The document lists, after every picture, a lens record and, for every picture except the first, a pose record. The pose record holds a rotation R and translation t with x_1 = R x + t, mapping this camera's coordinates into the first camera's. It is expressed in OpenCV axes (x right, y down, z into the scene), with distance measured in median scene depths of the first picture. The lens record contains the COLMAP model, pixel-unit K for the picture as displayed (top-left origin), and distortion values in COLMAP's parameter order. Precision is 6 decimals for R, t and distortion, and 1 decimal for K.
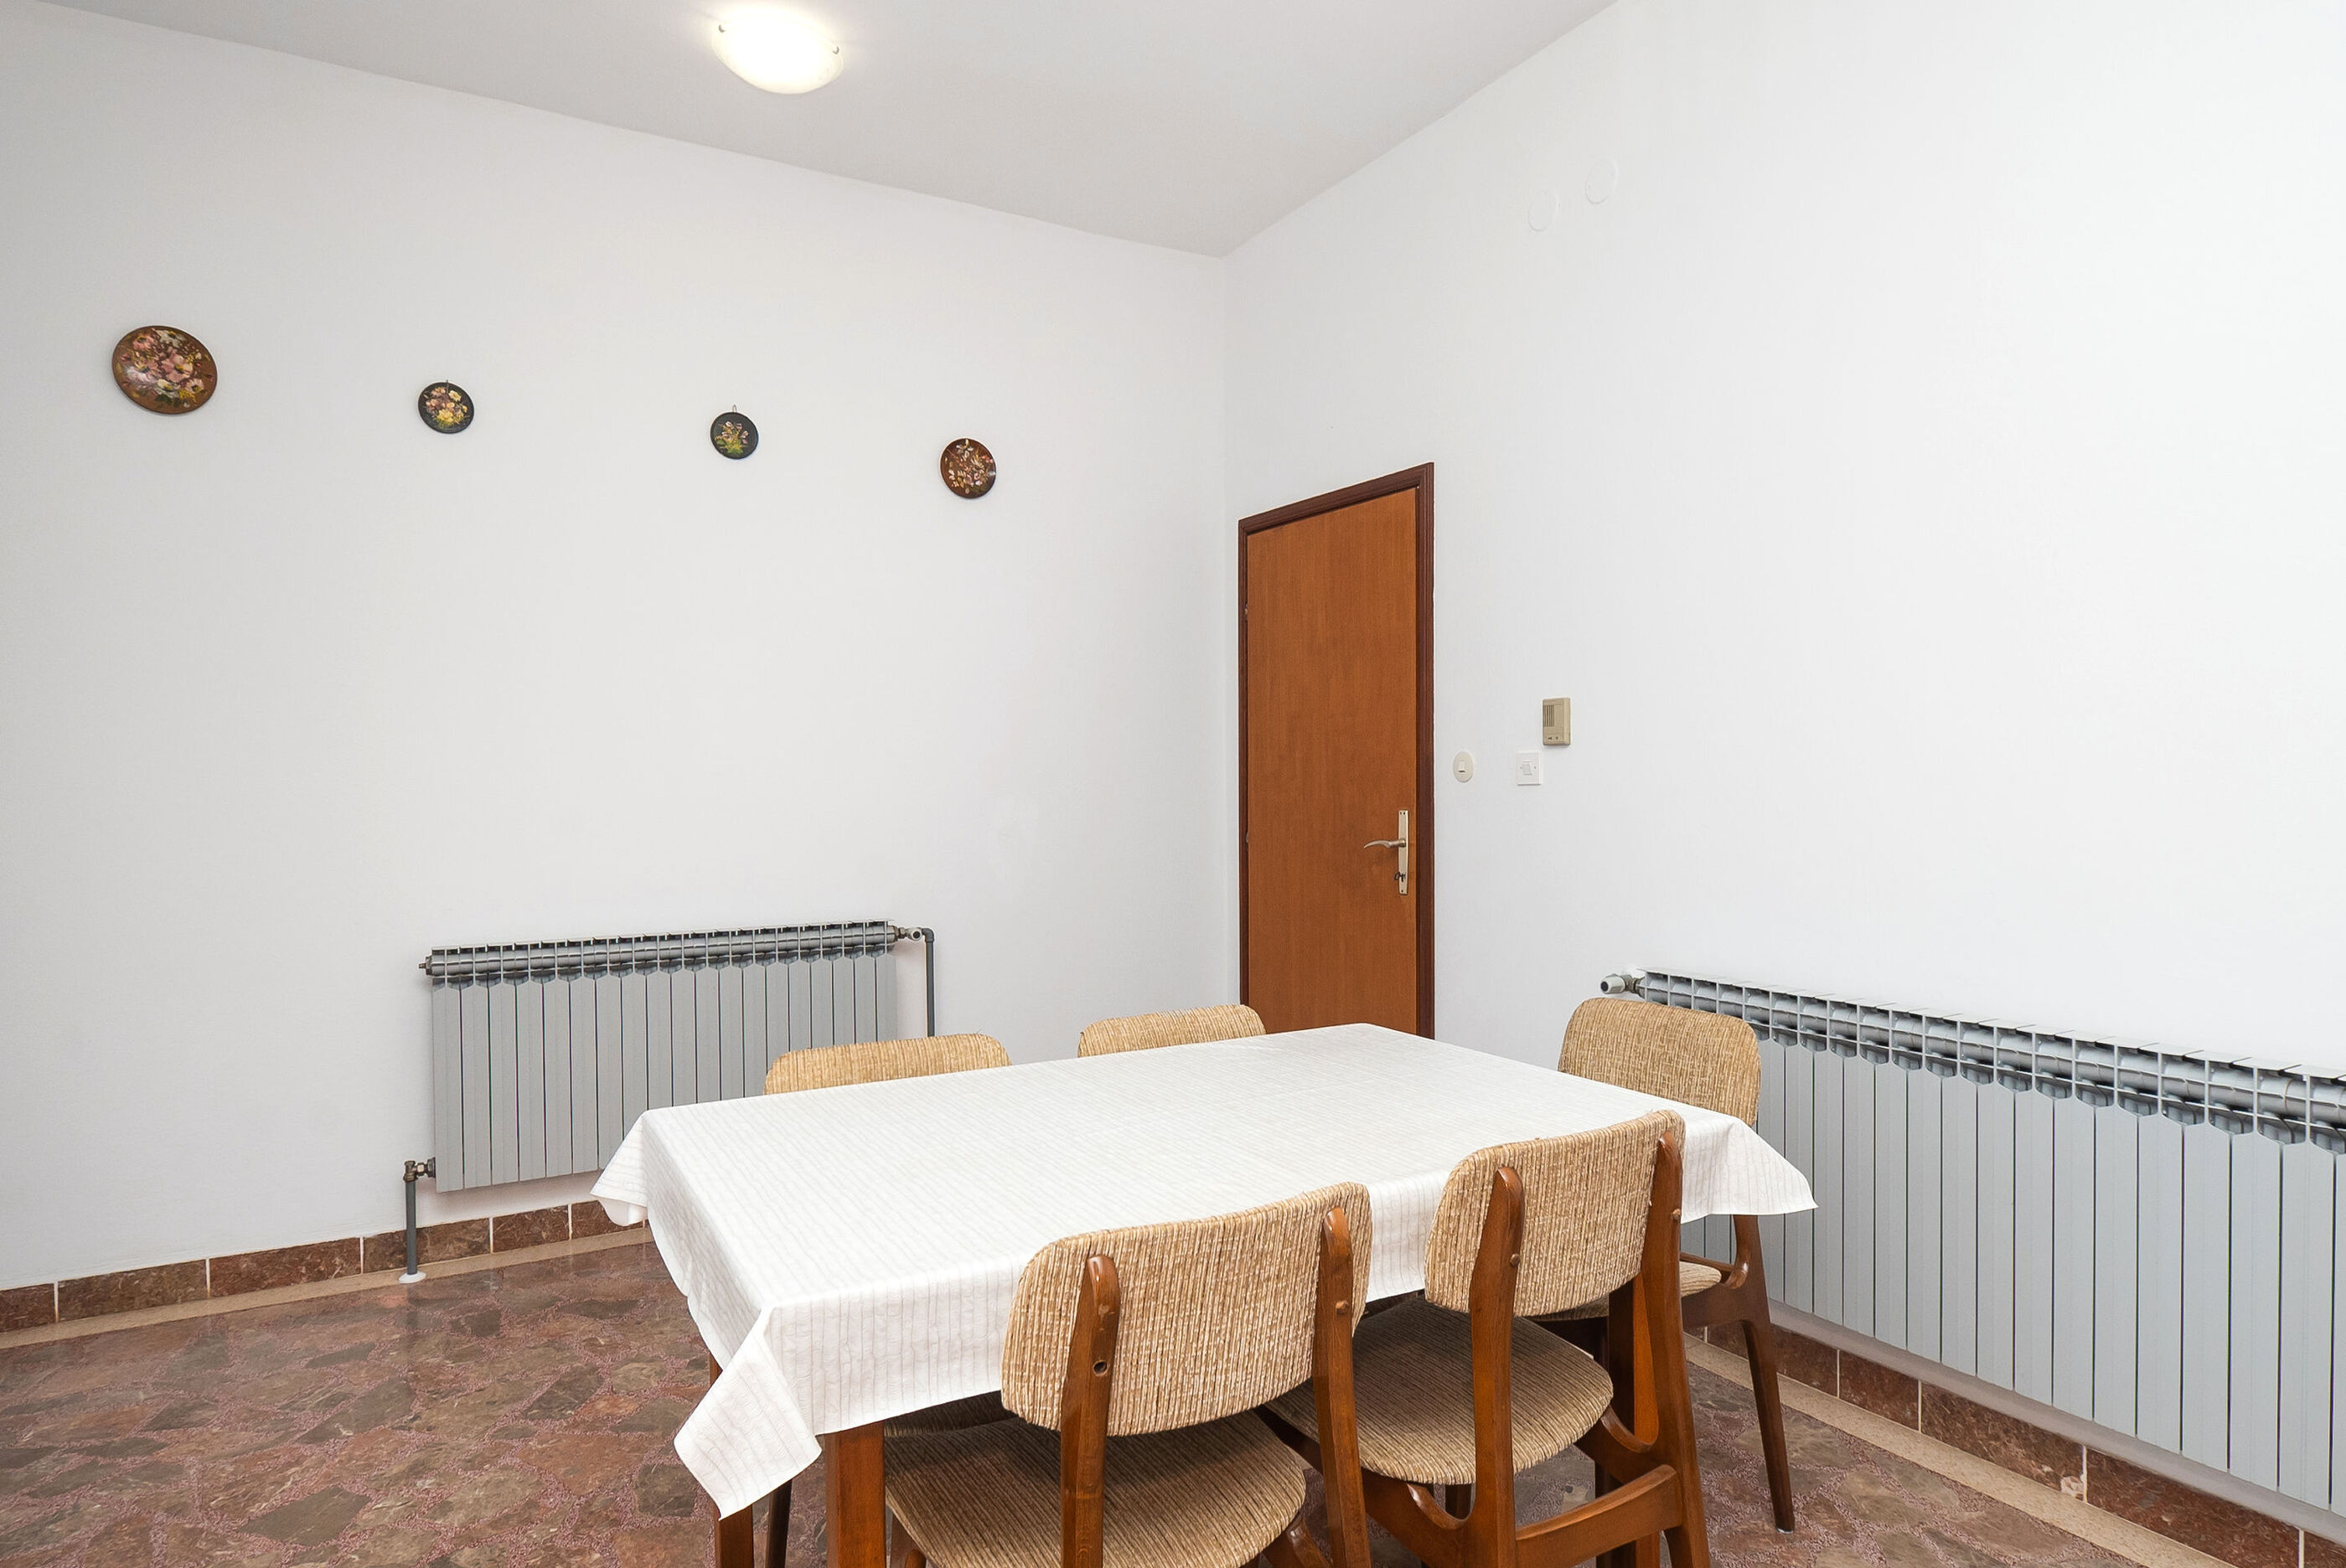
lens RADIAL K [[1363.0, 0, 1149.5], [0, 1363.0, 781.8], [0, 0, 1]] dist [0.004725, -0.005249]
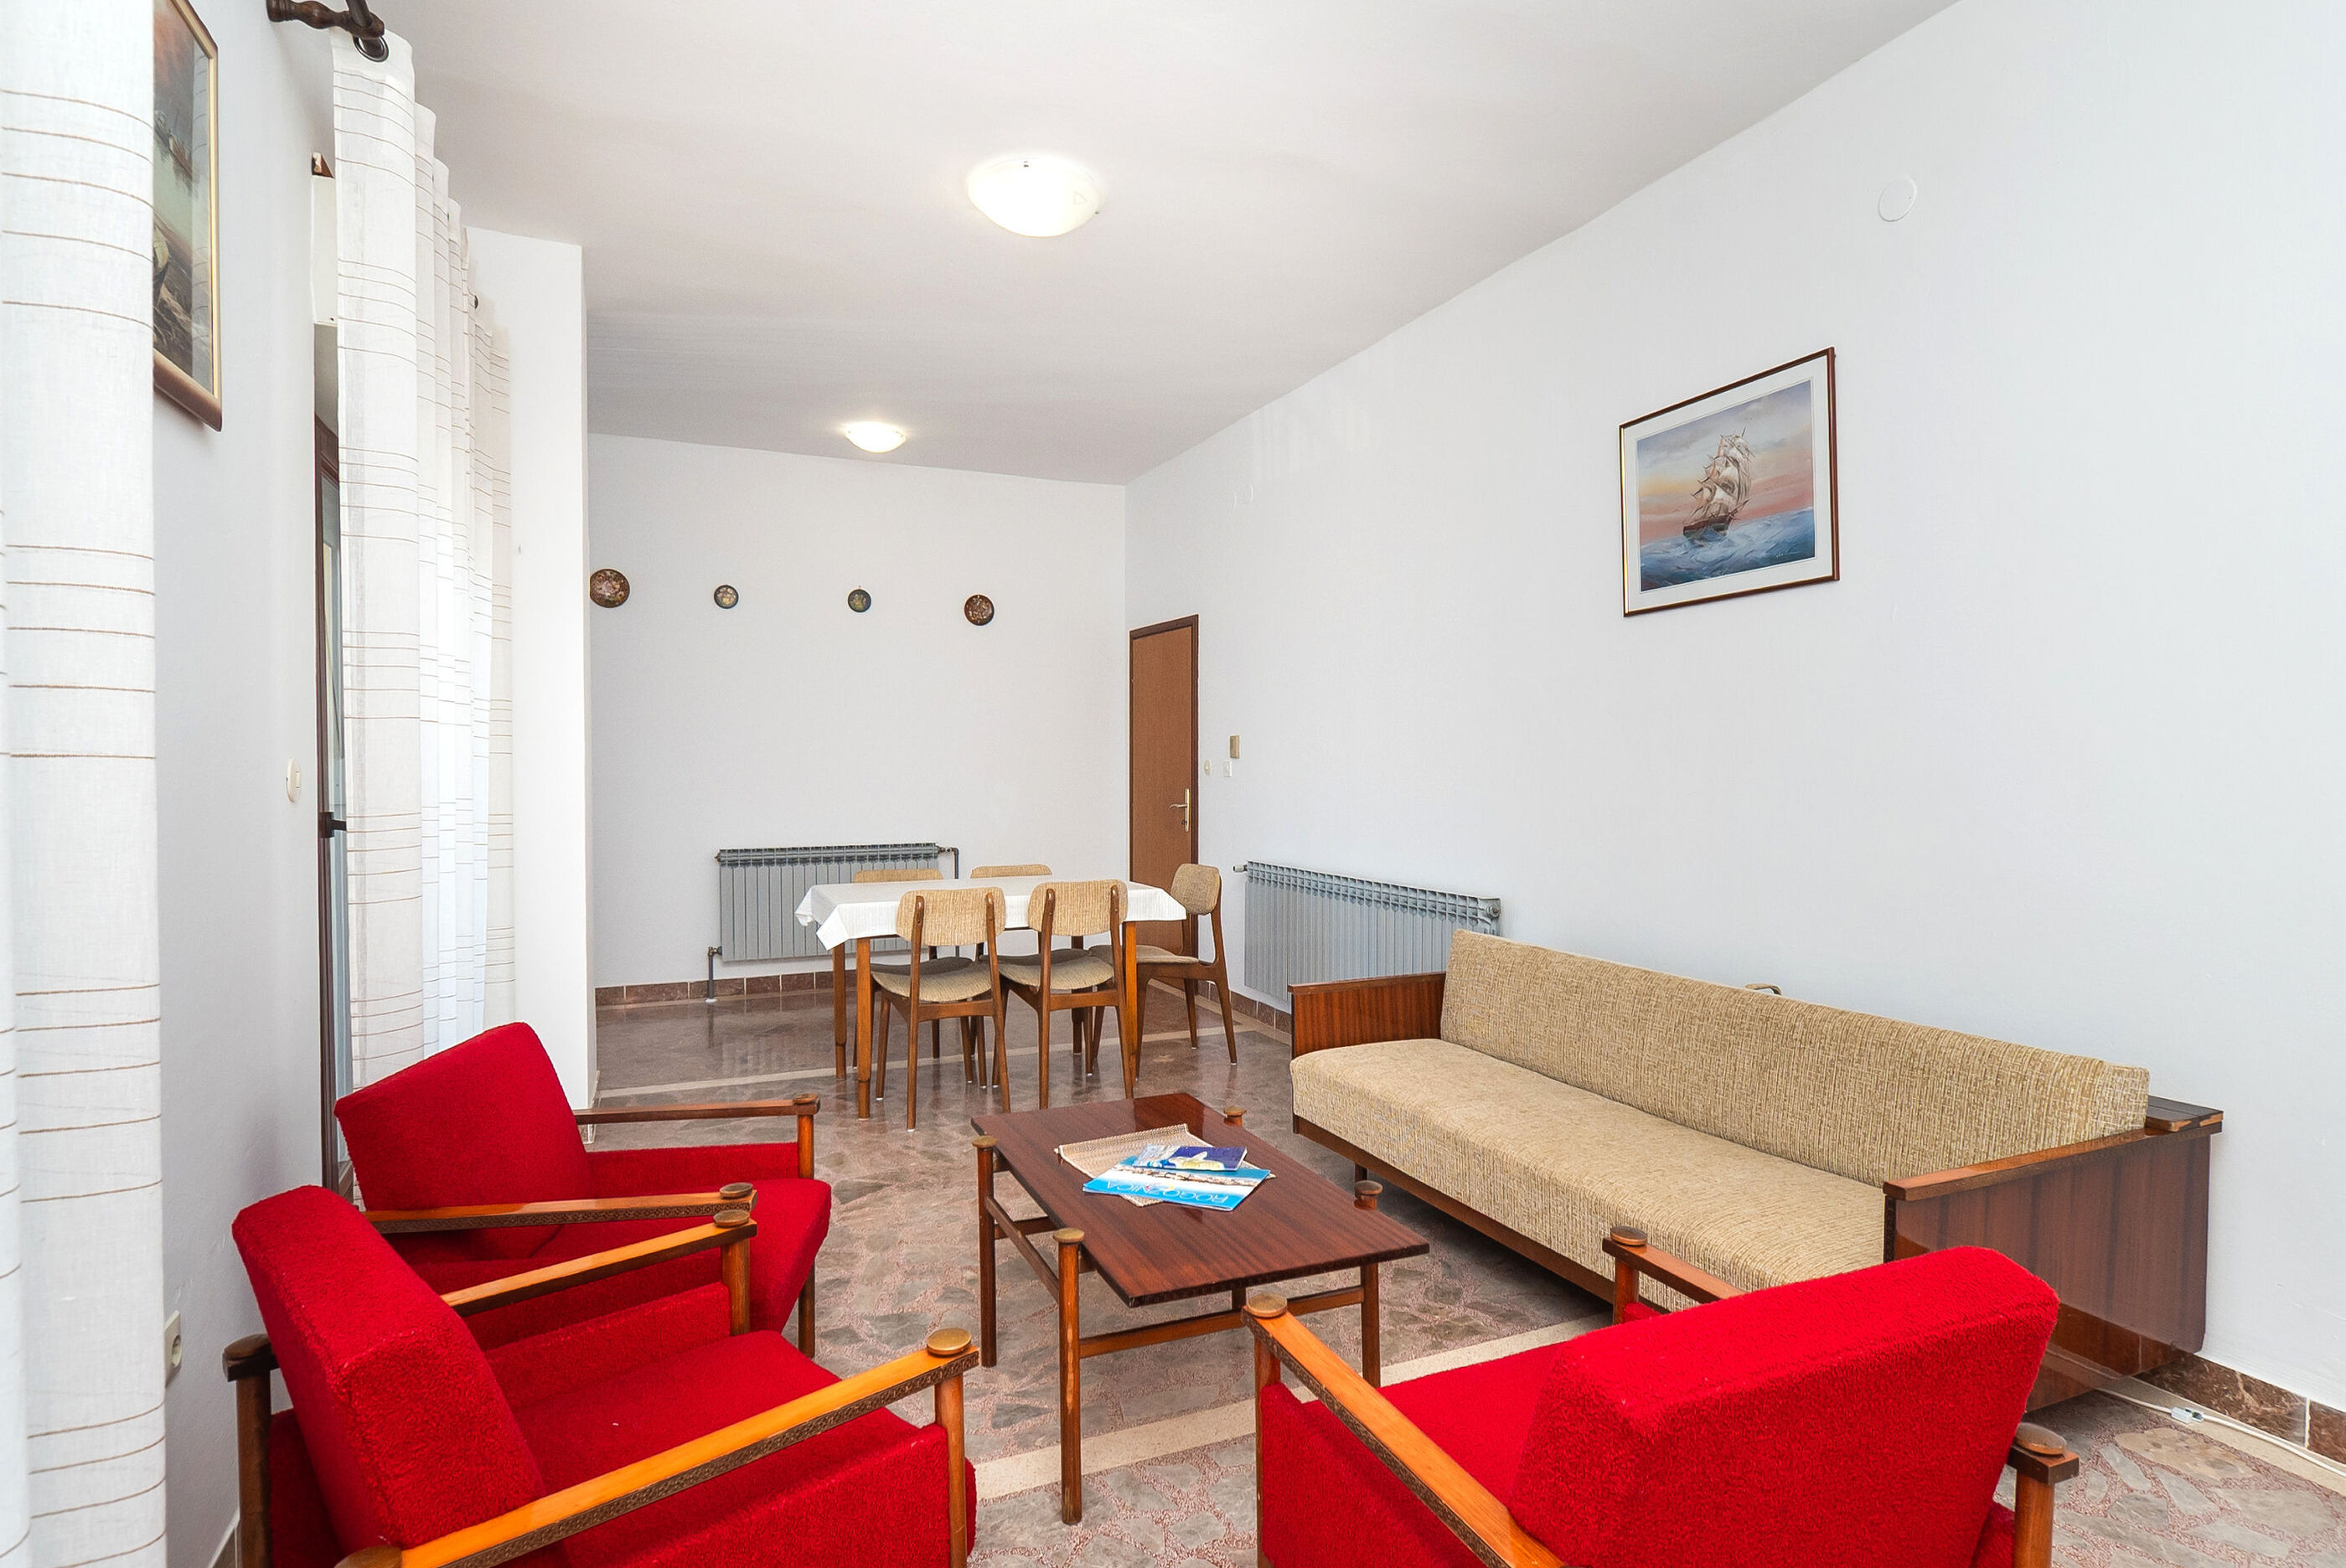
lens RADIAL K [[1257.1, 0, 1138.0], [0, 1257.1, 769.1], [0, 0, 1]] dist [-0.001912, -0.001647]
pose [[0.993798, 0.003939, -0.111133, 0.331228], [-0.003843, 0.999992, 0.001075, -0.009679], [0.111136, -0.000641, 0.993805, -0.849658]]
